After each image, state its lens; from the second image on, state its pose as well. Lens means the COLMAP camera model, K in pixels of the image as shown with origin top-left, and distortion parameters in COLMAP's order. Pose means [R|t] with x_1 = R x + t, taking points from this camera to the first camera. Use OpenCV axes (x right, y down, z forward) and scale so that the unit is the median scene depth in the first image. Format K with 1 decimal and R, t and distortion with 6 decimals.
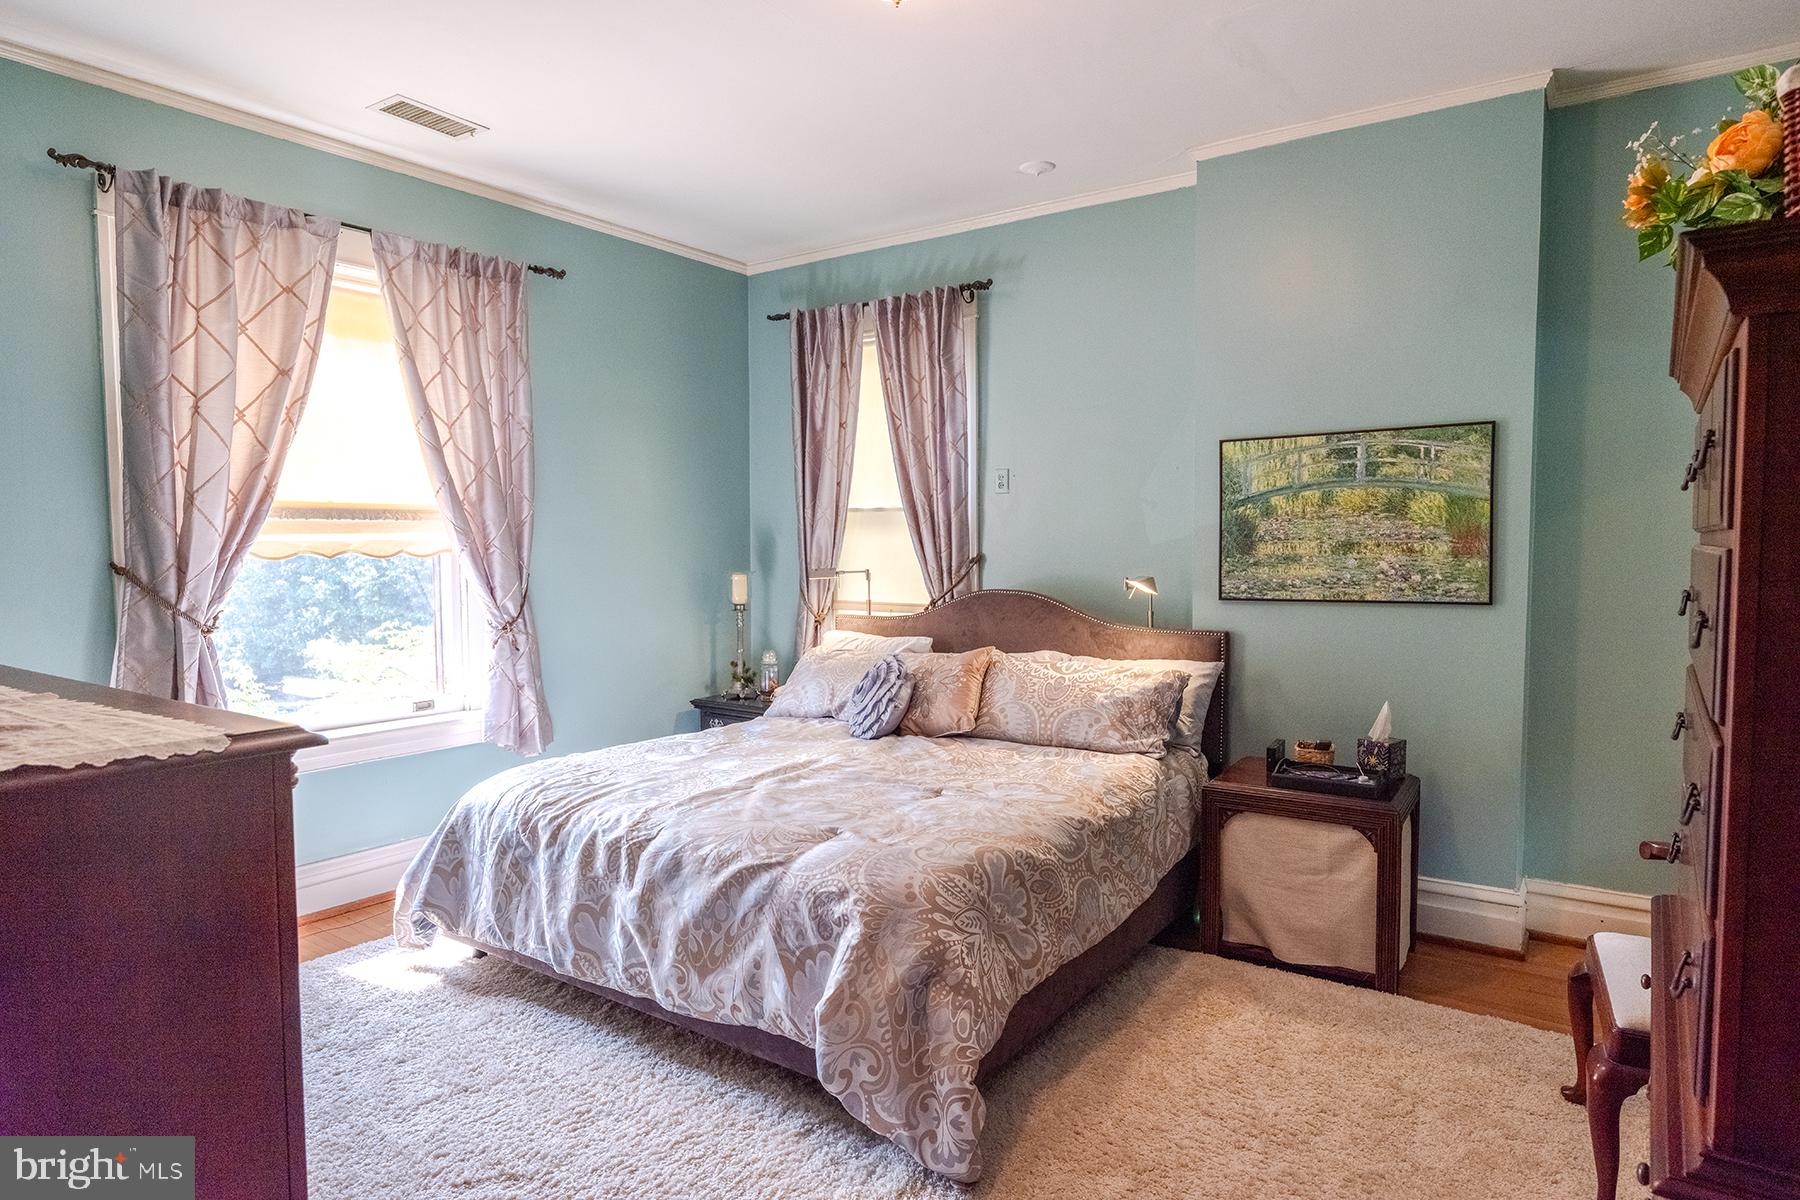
lens RADIAL K [[1030.2, 0, 902.5], [0, 1030.2, 599.0], [0, 0, 1]] dist [0.002366, -0.000183]
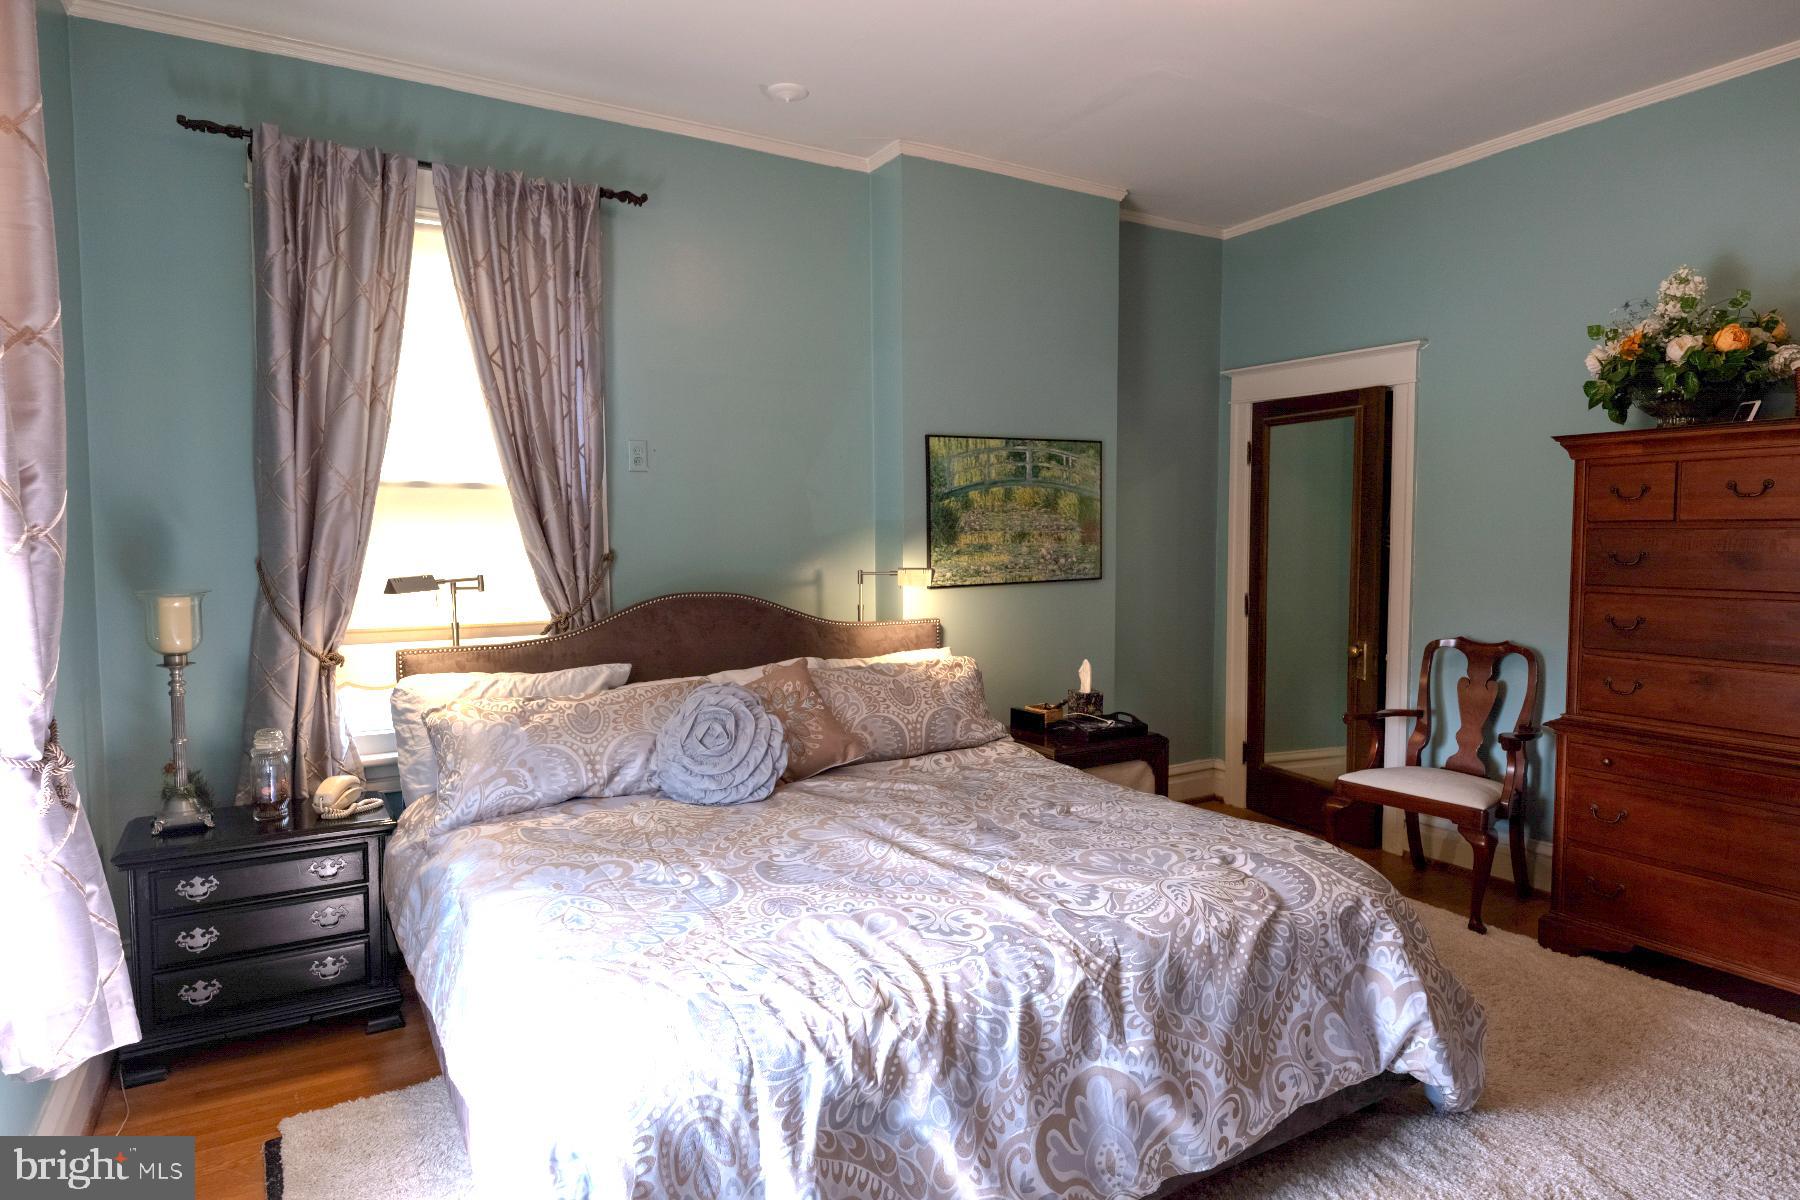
lens RADIAL K [[1030.2, 0, 905.1], [0, 1030.2, 596.0], [0, 0, 1]] dist [0.002366, -0.000183]
pose [[0.410705, -0.056070, 0.910042, -0.698901], [0.054751, 0.997823, 0.036770, -0.033427], [-0.910123, 0.034724, 0.412881, 0.639749]]
